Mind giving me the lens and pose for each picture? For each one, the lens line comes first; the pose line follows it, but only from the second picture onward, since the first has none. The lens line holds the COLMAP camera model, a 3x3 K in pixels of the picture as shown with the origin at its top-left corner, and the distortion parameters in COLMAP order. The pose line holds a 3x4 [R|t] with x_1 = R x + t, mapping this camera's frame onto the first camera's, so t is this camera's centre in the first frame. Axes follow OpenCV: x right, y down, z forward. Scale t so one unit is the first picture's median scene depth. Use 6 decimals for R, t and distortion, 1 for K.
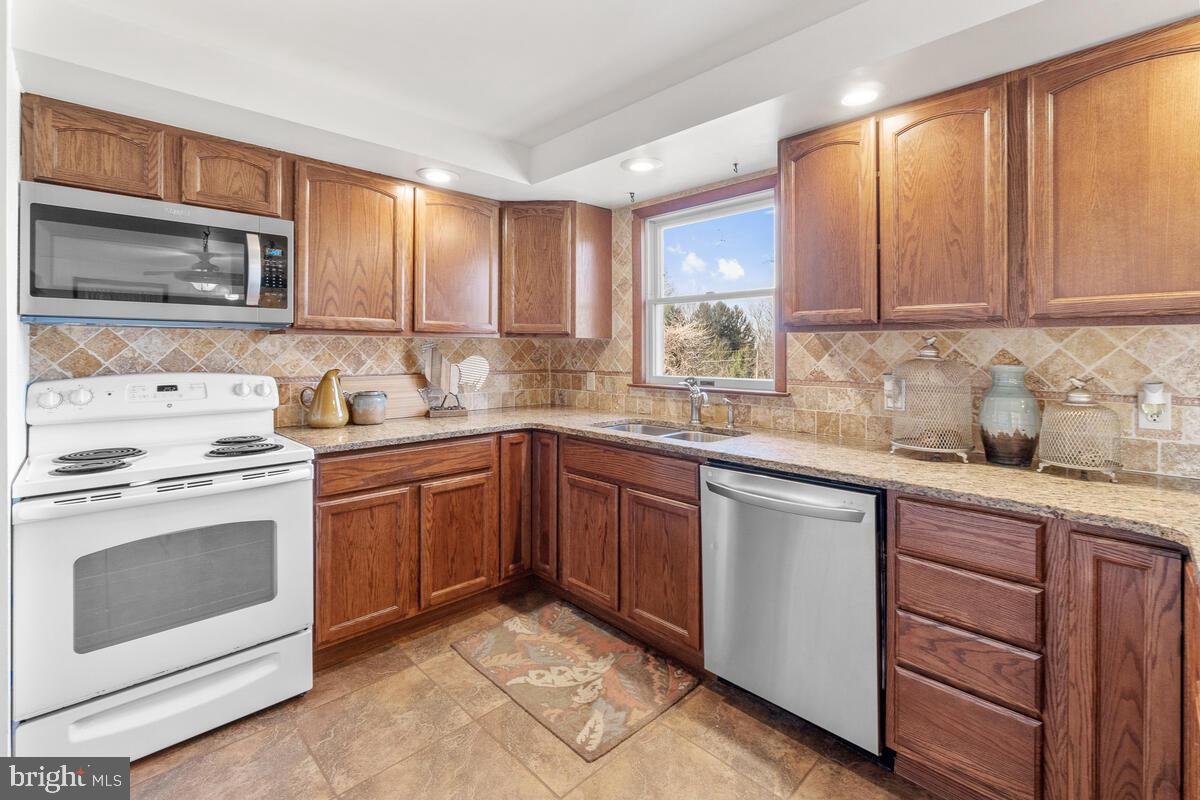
lens RADIAL K [[534.5, 0, 599.0], [0, 534.5, 347.5], [0, 0, 1]] dist [-0.001921, -0.000431]
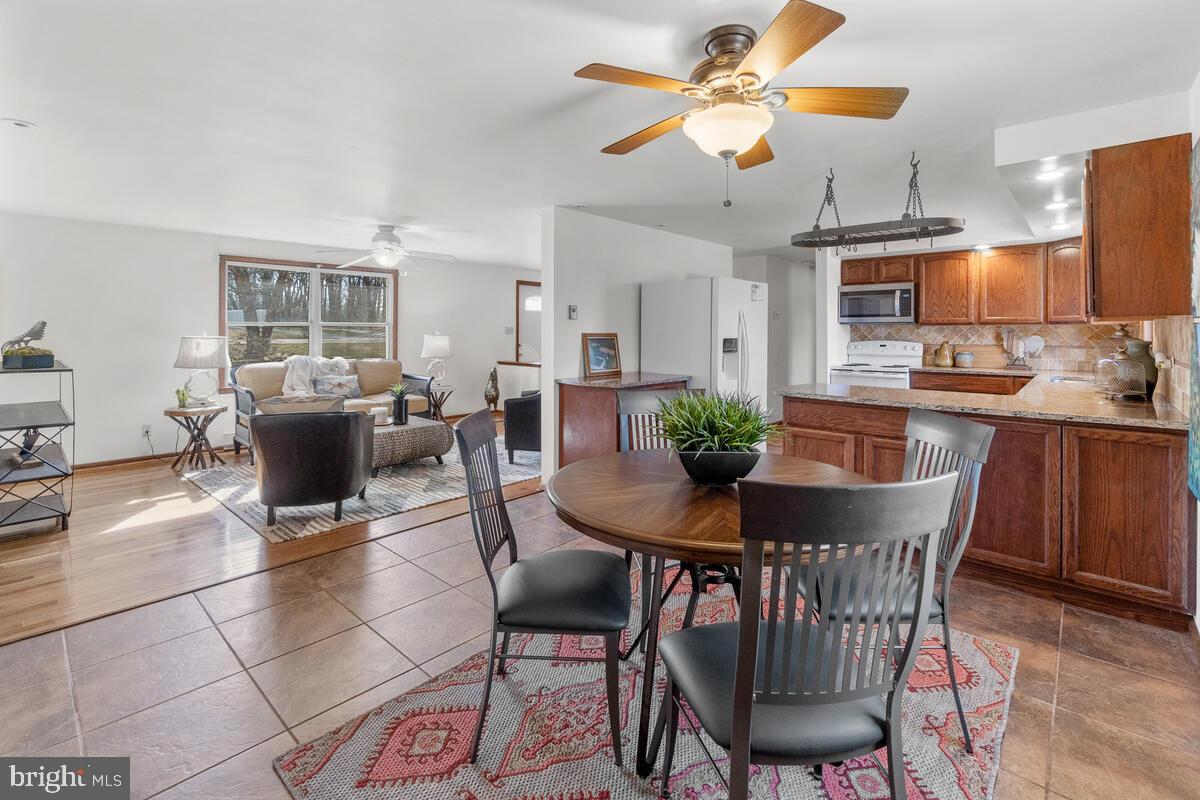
lens RADIAL K [[533.4, 0, 595.2], [0, 533.4, 350.0], [0, 0, 1]] dist [-0.005346, 0.000111]
pose [[0.052067, 0.031710, -0.998140, 1.831966], [0.003365, 0.999485, 0.031928, 0.002680], [0.998638, -0.005021, 0.051934, -0.637523]]
